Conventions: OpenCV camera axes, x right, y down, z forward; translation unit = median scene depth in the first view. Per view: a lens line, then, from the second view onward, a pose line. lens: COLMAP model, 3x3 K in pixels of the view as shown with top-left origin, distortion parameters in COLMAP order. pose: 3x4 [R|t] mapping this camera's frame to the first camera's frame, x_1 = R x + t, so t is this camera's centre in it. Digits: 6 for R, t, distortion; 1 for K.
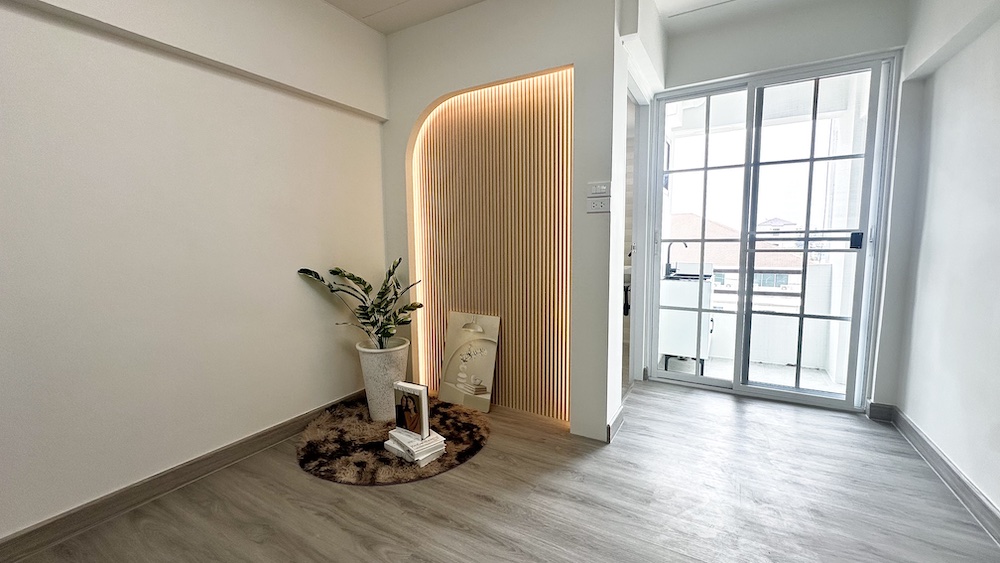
lens RADIAL K [[399.5, 0, 500.0], [0, 399.5, 281.5], [0, 0, 1]] dist [-0.014164, -0.000104]
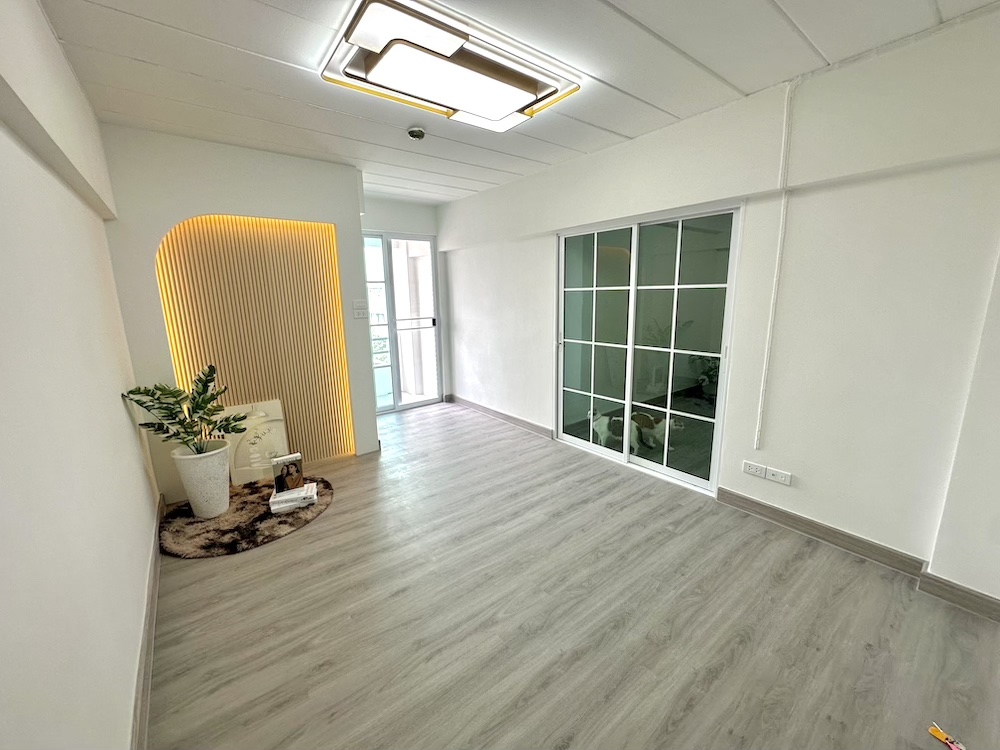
lens RADIAL K [[401.8, 0, 500.0], [0, 401.8, 375.0], [0, 0, 1]] dist [0.000294, 0.000036]
pose [[0.380196, -0.186183, 0.905973, -0.999707], [0.111232, 0.981624, 0.155051, -0.123196], [-0.918193, 0.041823, 0.393919, -0.177507]]
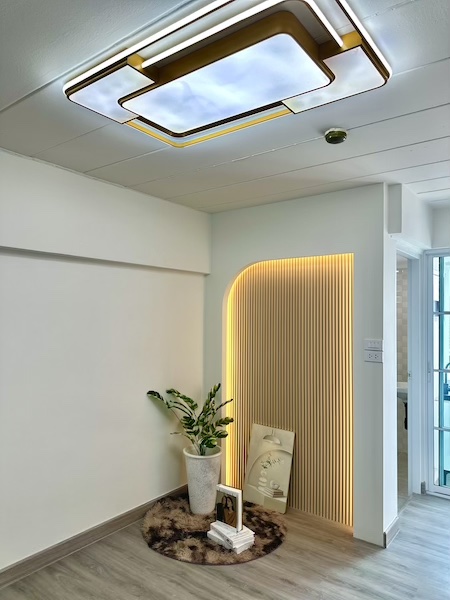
lens RADIAL K [[424.7, 0, 225.0], [0, 424.7, 300.0], [0, 0, 1]] dist [0.037276, -0.057763]
pose [[0.991507, 0.015238, -0.129154, -0.057147], [-0.032770, 0.990340, -0.134730, -0.152596], [0.125854, 0.137818, 0.982429, -0.442826]]
